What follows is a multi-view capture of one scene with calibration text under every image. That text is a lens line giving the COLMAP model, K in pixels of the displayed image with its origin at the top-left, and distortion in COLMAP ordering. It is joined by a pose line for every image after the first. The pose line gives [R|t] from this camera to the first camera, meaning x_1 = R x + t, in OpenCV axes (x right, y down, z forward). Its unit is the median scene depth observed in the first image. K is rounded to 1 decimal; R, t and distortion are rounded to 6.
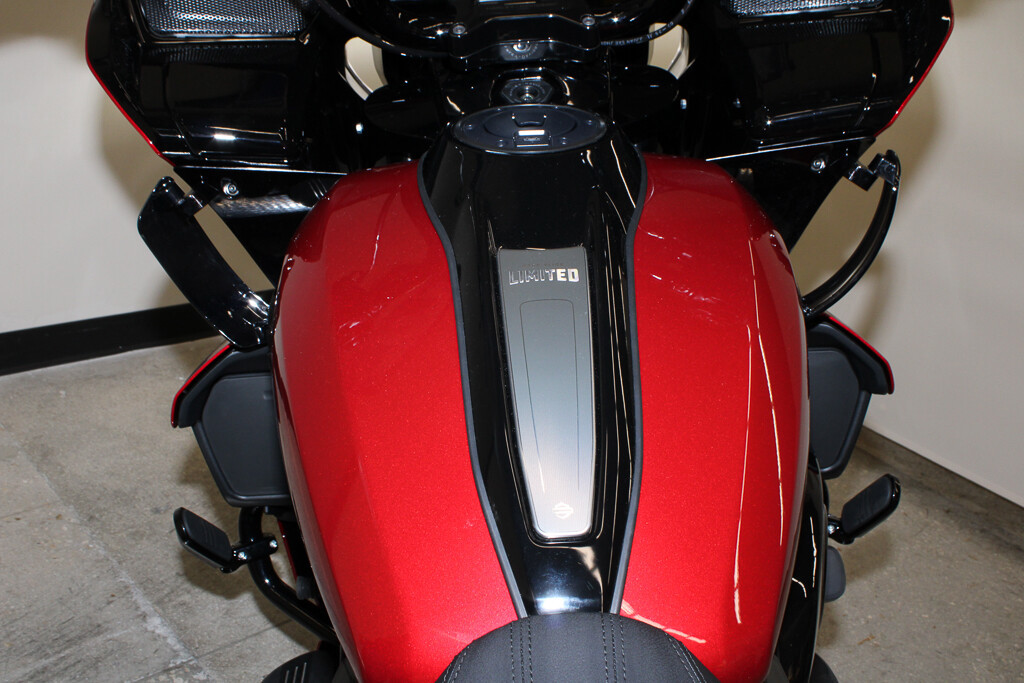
lens RADIAL K [[1043.3, 0, 519.6], [0, 1043.3, 347.9], [0, 0, 1]] dist [-0.063668, 0.000000]
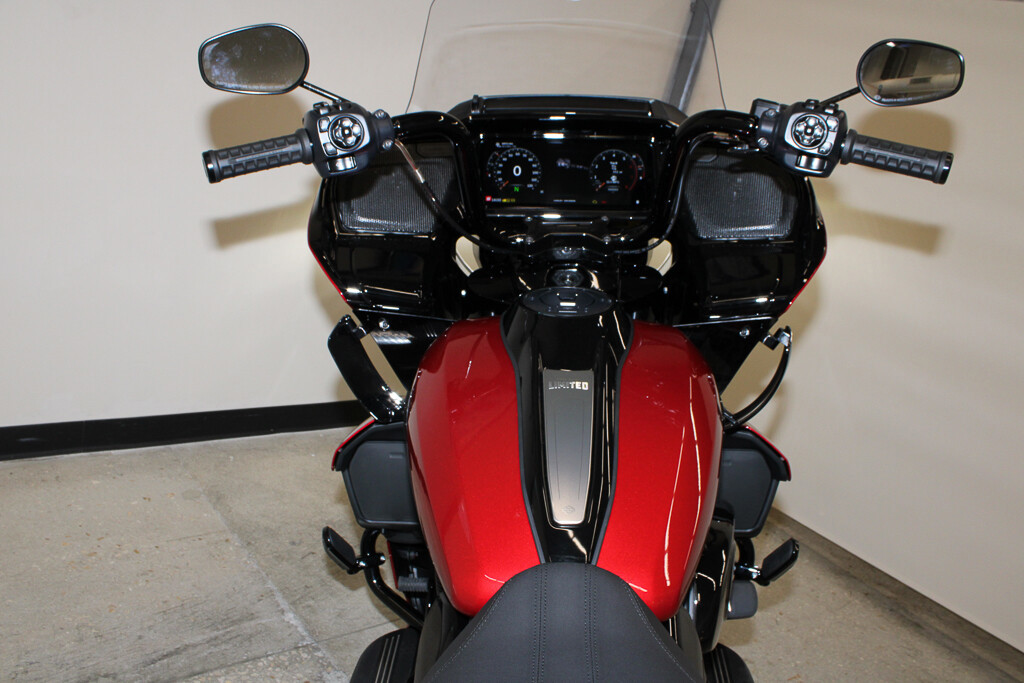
lens RADIAL K [[862.1, 0, 519.8], [0, 862.1, 339.7], [0, 0, 1]] dist [-0.115856, 0.022668]
pose [[0.996536, 0.063018, -0.054262, 0.010228], [-0.070373, 0.986706, -0.146488, 0.049310], [0.044309, 0.149800, 0.987723, -0.303208]]
